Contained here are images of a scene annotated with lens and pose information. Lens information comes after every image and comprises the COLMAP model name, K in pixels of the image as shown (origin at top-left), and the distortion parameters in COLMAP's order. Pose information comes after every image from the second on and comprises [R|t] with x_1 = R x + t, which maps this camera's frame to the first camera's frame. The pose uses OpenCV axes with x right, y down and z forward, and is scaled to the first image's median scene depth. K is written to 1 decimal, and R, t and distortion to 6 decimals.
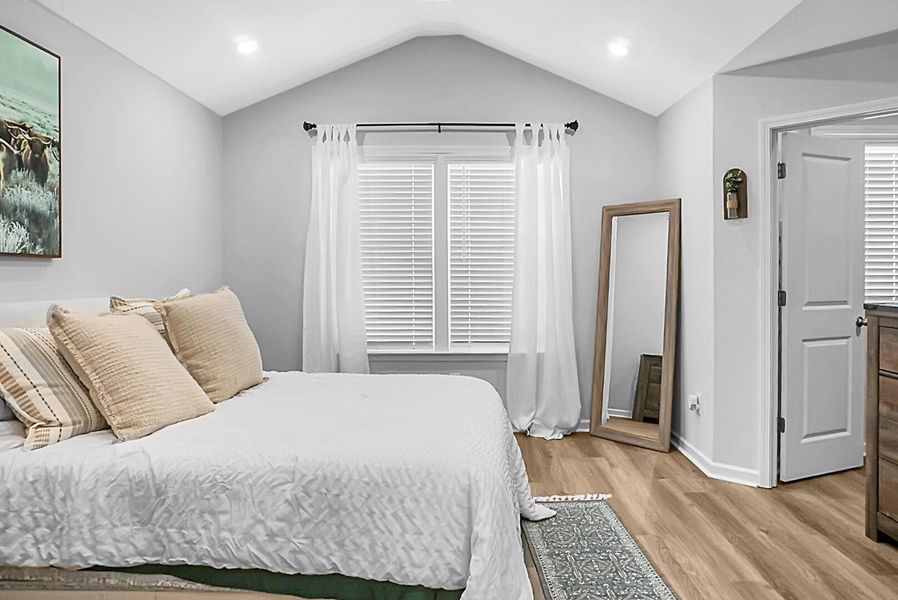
lens RADIAL K [[610.7, 0, 449.0], [0, 610.7, 259.5], [0, 0, 1]] dist [-0.037753, 0.003236]
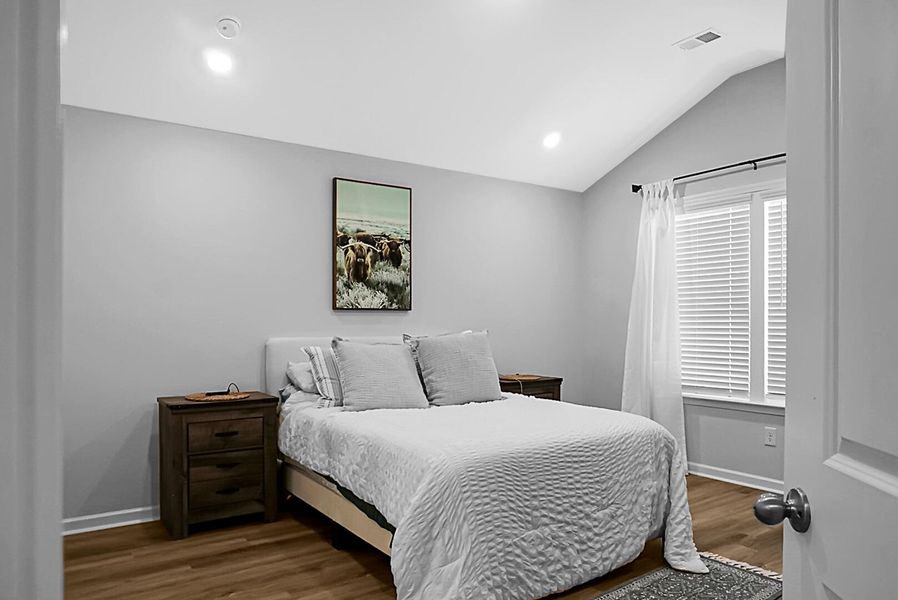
lens RADIAL K [[597.6, 0, 463.2], [0, 597.6, 301.2], [0, 0, 1]] dist [-0.072947, 0.040488]
pose [[0.572262, -0.028368, -0.819580, 0.785923], [0.019574, 0.999589, -0.020931, 0.008765], [0.819837, -0.004064, 0.572582, 0.184378]]
